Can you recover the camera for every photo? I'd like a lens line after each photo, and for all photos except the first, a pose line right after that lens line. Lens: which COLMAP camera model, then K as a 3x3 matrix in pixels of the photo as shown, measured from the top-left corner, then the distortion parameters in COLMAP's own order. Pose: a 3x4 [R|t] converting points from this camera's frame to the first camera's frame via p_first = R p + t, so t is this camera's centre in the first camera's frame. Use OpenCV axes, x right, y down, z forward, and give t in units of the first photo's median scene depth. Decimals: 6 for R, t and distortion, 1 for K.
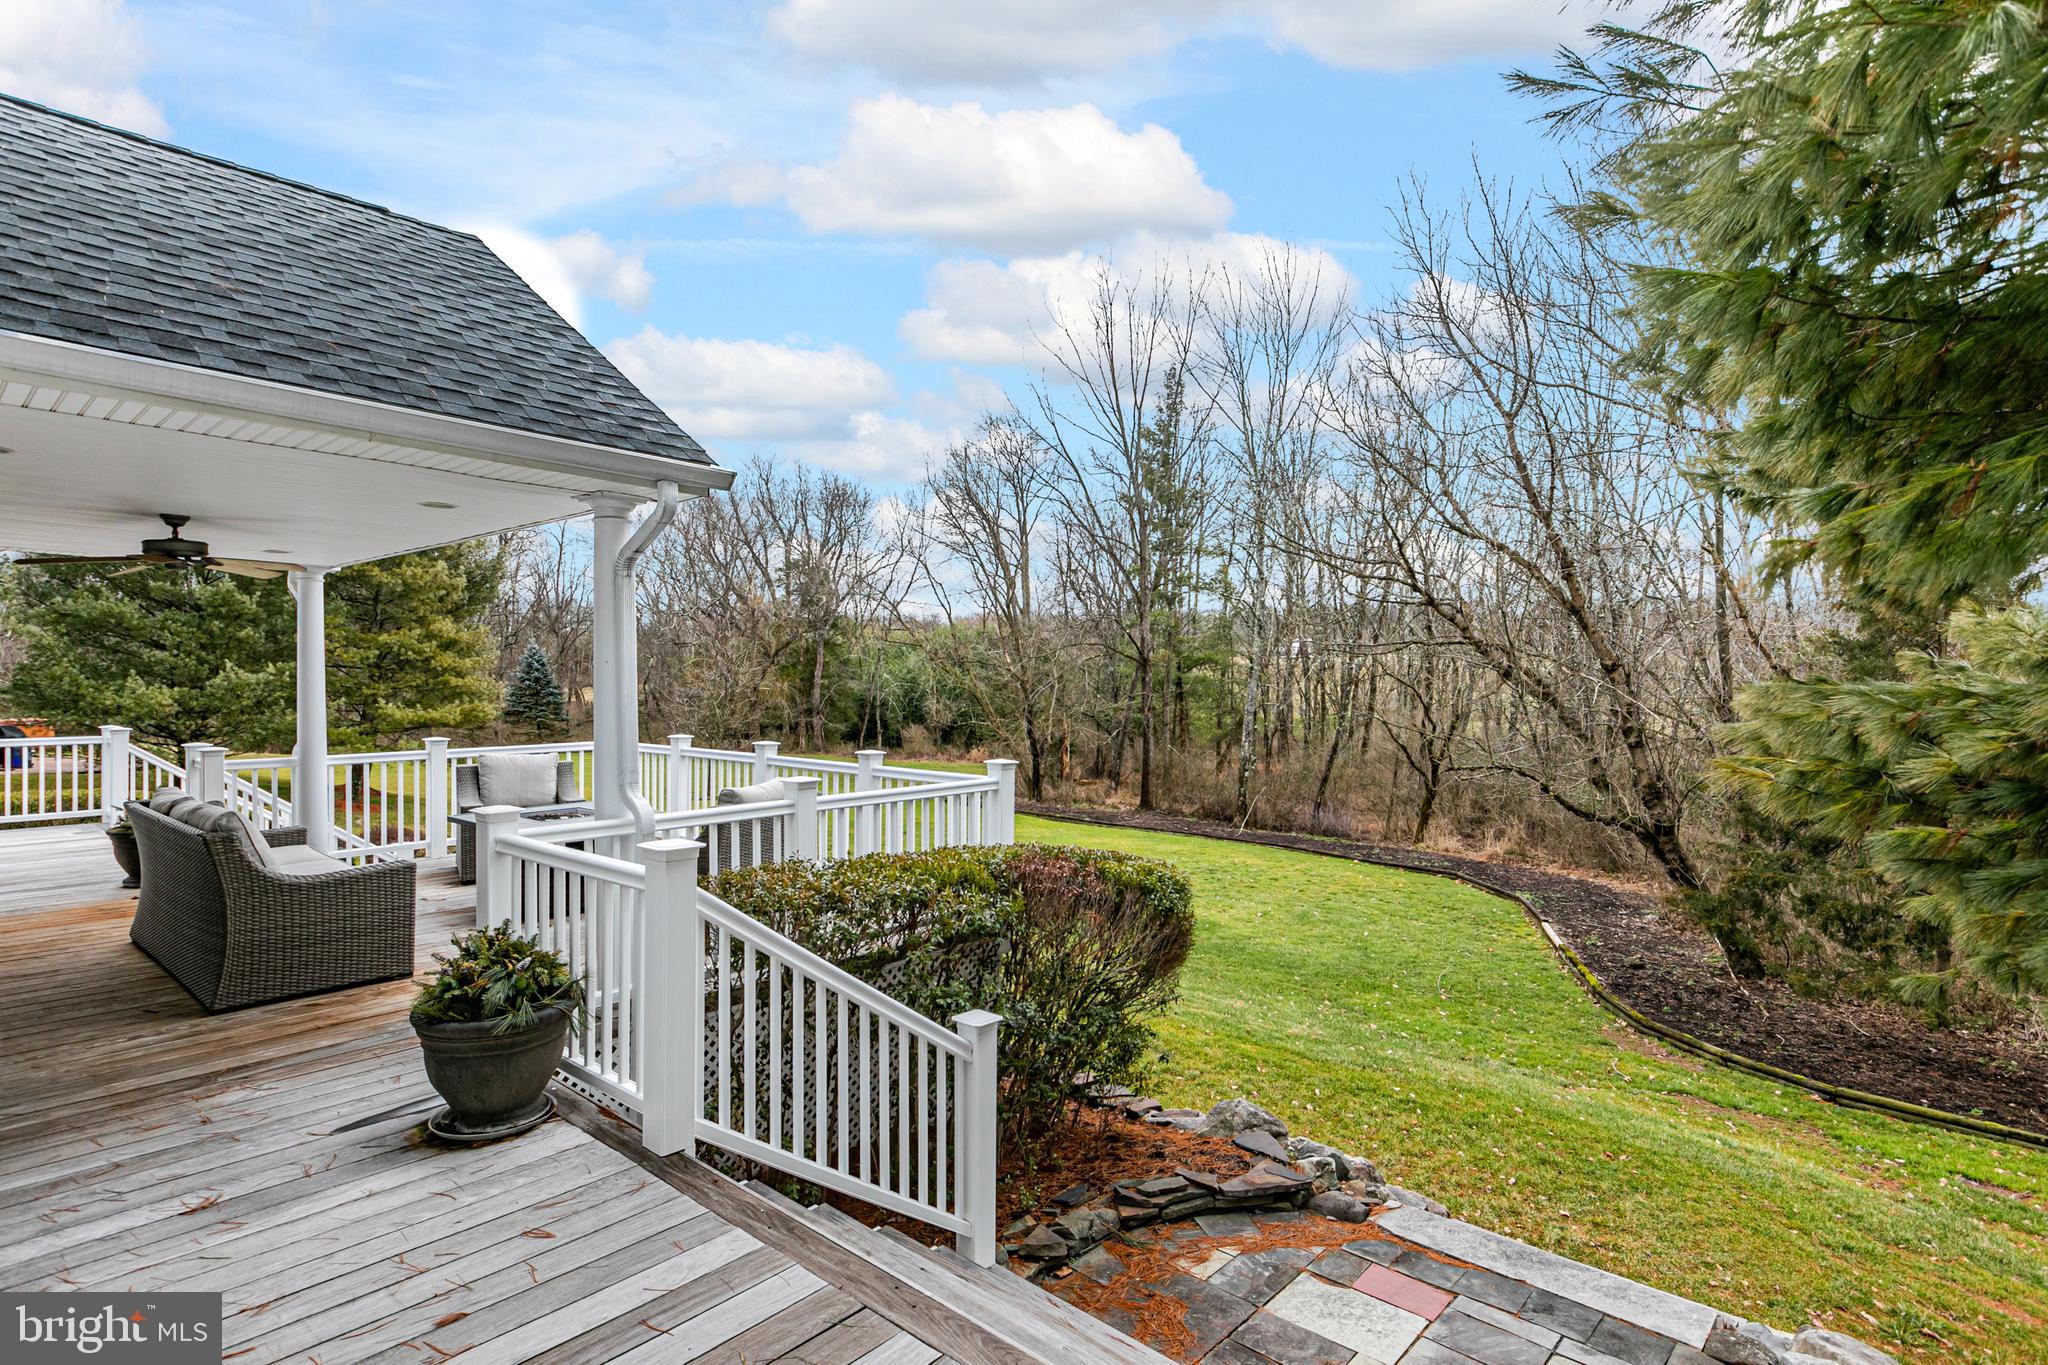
lens RADIAL K [[1041.4, 0, 1024.0], [0, 1041.4, 682.5], [0, 0, 1]] dist [0.001731, 0.000973]
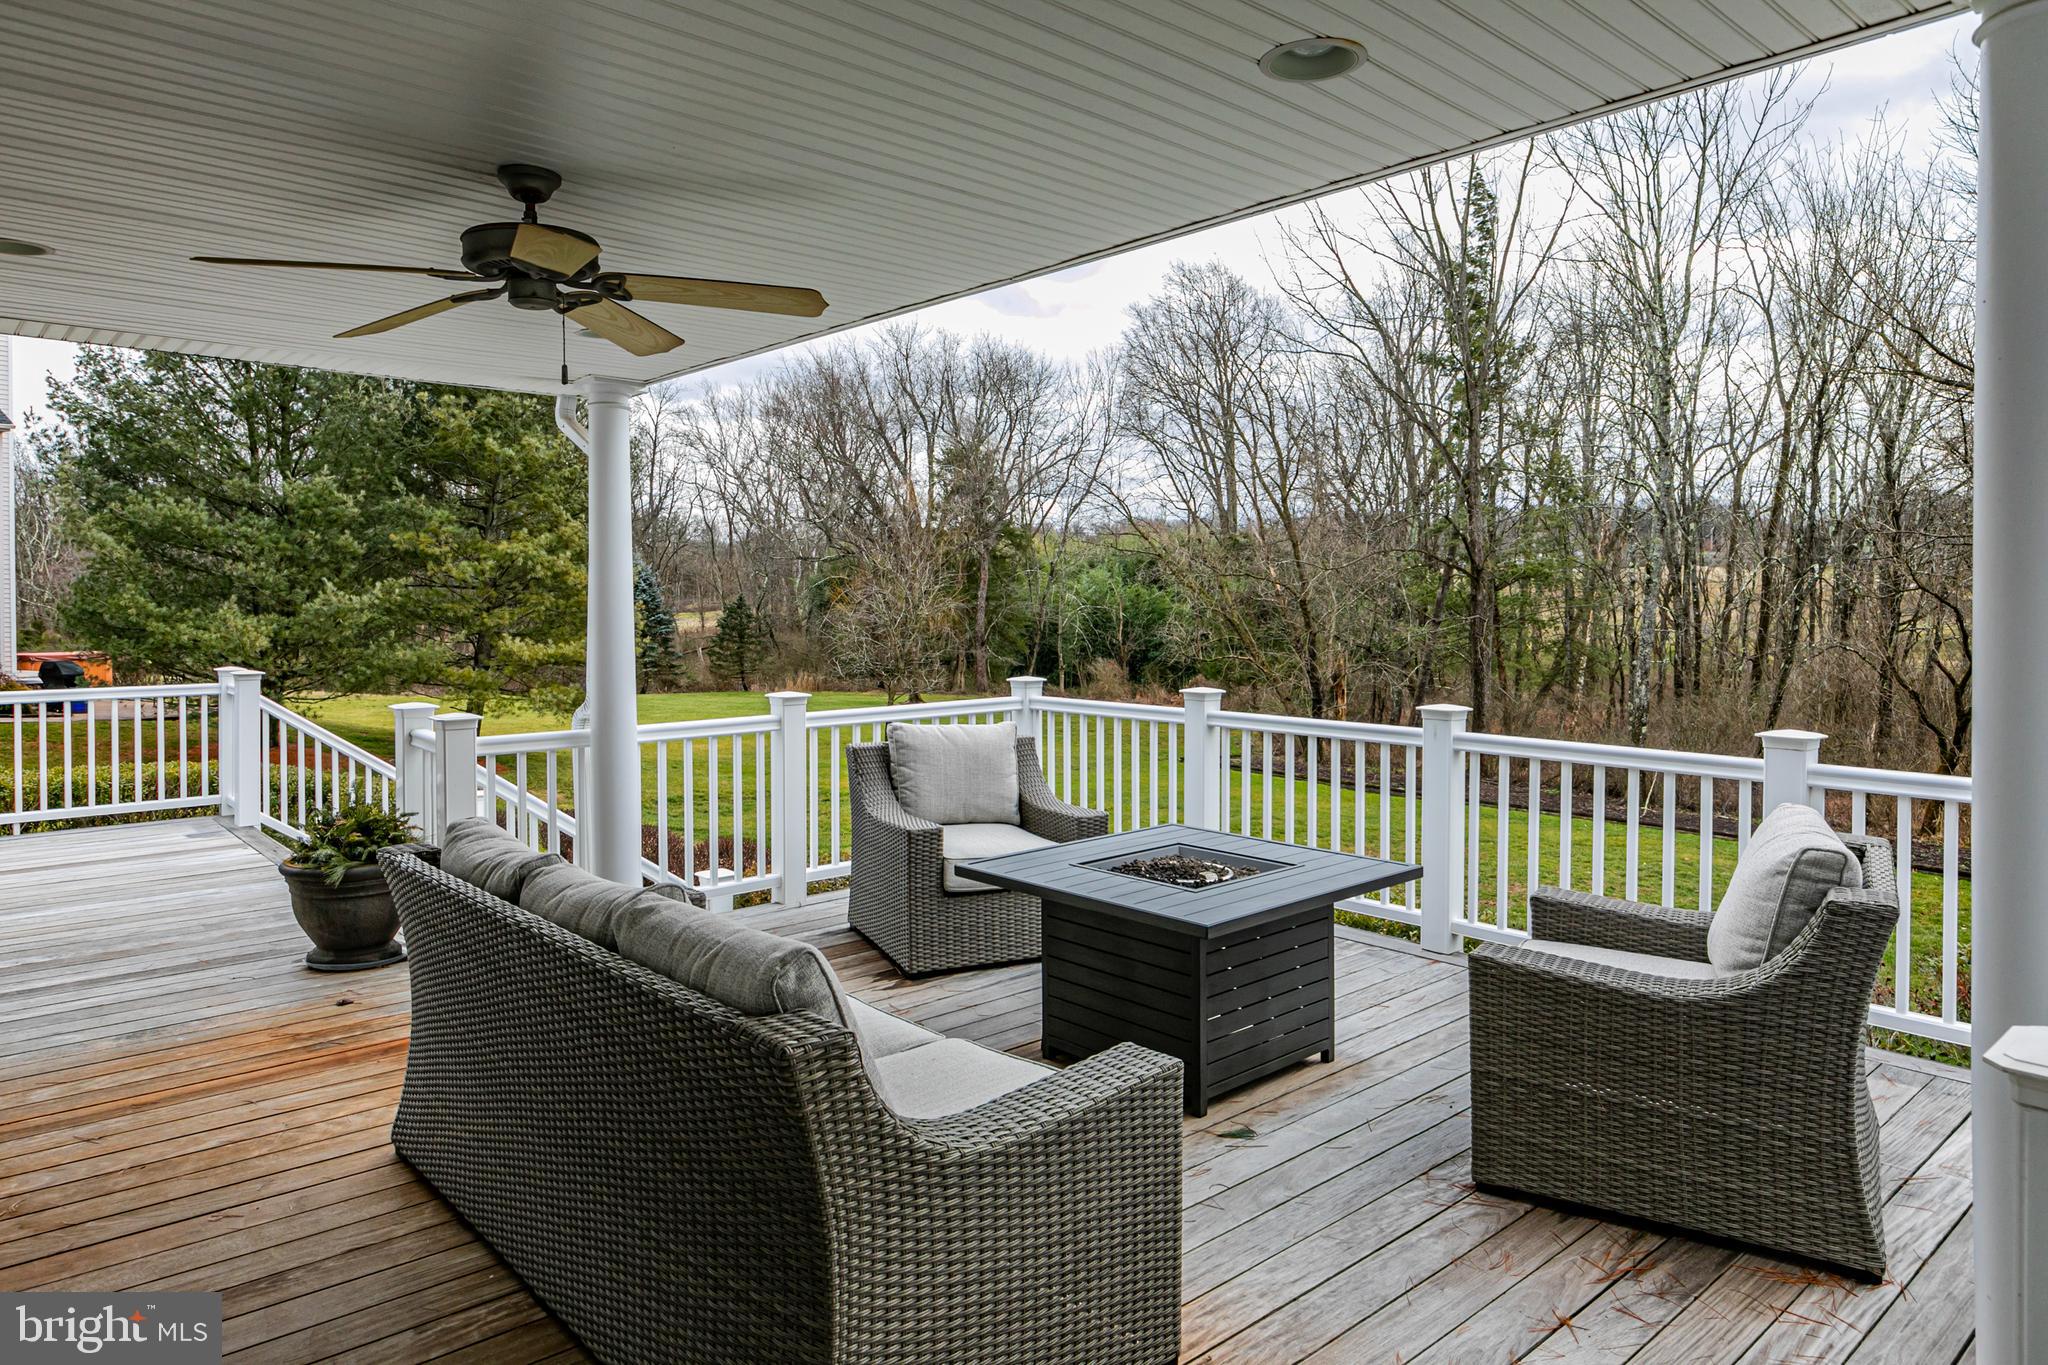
lens RADIAL K [[1270.3, 0, 1022.4], [0, 1270.3, 621.1], [0, 0, 1]] dist [0.032300, -0.001372]
pose [[0.991705, -0.004759, -0.128446, -0.145759], [0.006313, 0.999912, 0.011693, 0.002866], [0.128379, -0.012407, 0.991648, 0.137125]]
